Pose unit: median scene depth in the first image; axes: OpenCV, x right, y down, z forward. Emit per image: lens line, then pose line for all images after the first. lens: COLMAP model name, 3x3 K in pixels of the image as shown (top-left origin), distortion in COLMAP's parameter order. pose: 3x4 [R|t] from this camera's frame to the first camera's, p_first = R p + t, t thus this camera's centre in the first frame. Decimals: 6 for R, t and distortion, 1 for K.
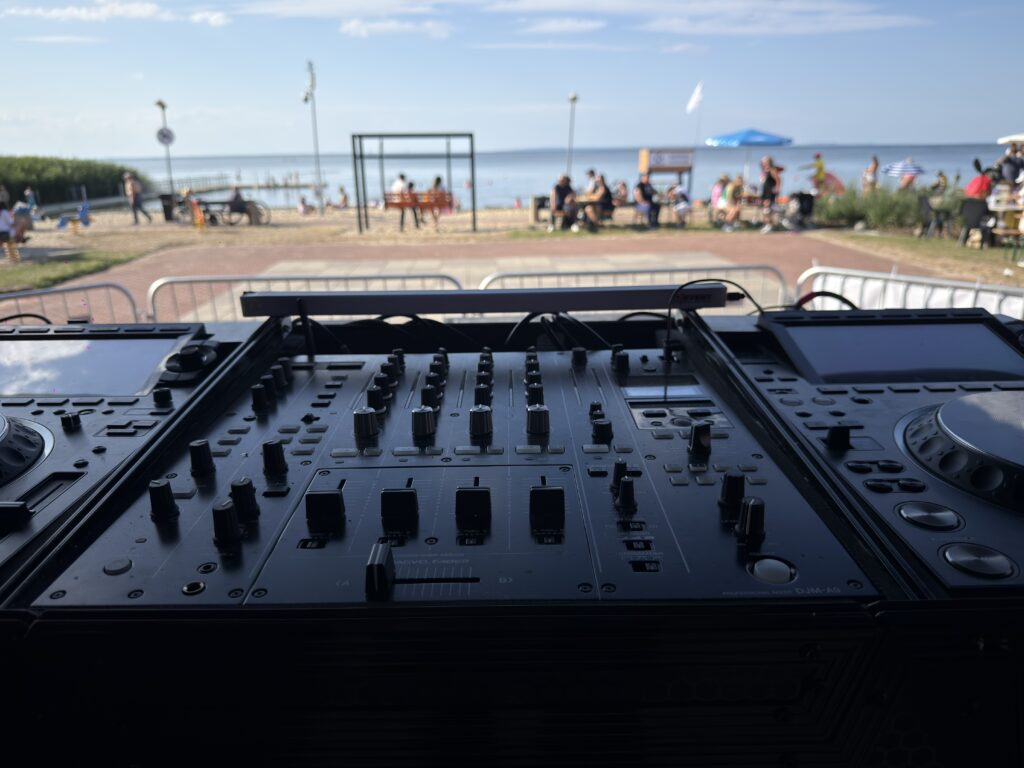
lens RADIAL K [[751.9, 0, 509.8], [0, 751.9, 385.0], [0, 0, 1]] dist [0.042552, -0.043168]
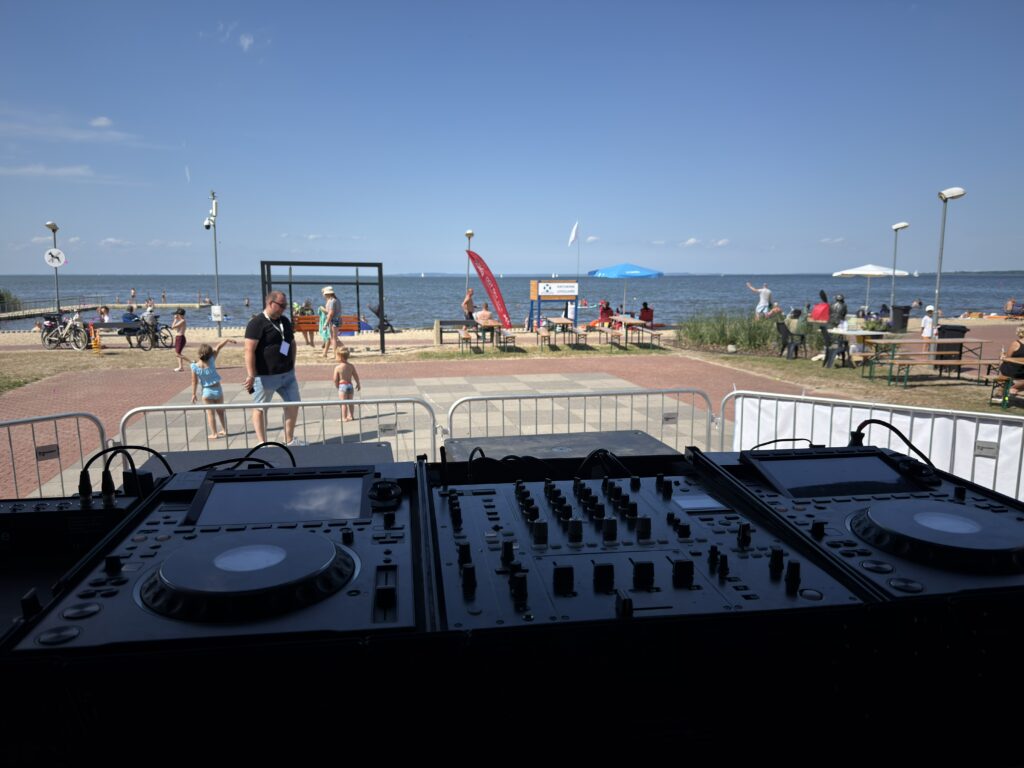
lens RADIAL K [[751.9, 0, 509.8], [0, 751.9, 385.8], [0, 0, 1]] dist [0.042552, -0.043168]
pose [[0.988885, -0.006133, 0.148553, -0.469181], [0.028212, 0.988737, -0.146978, -0.018633], [-0.145979, 0.149536, 0.977921, -0.586764]]
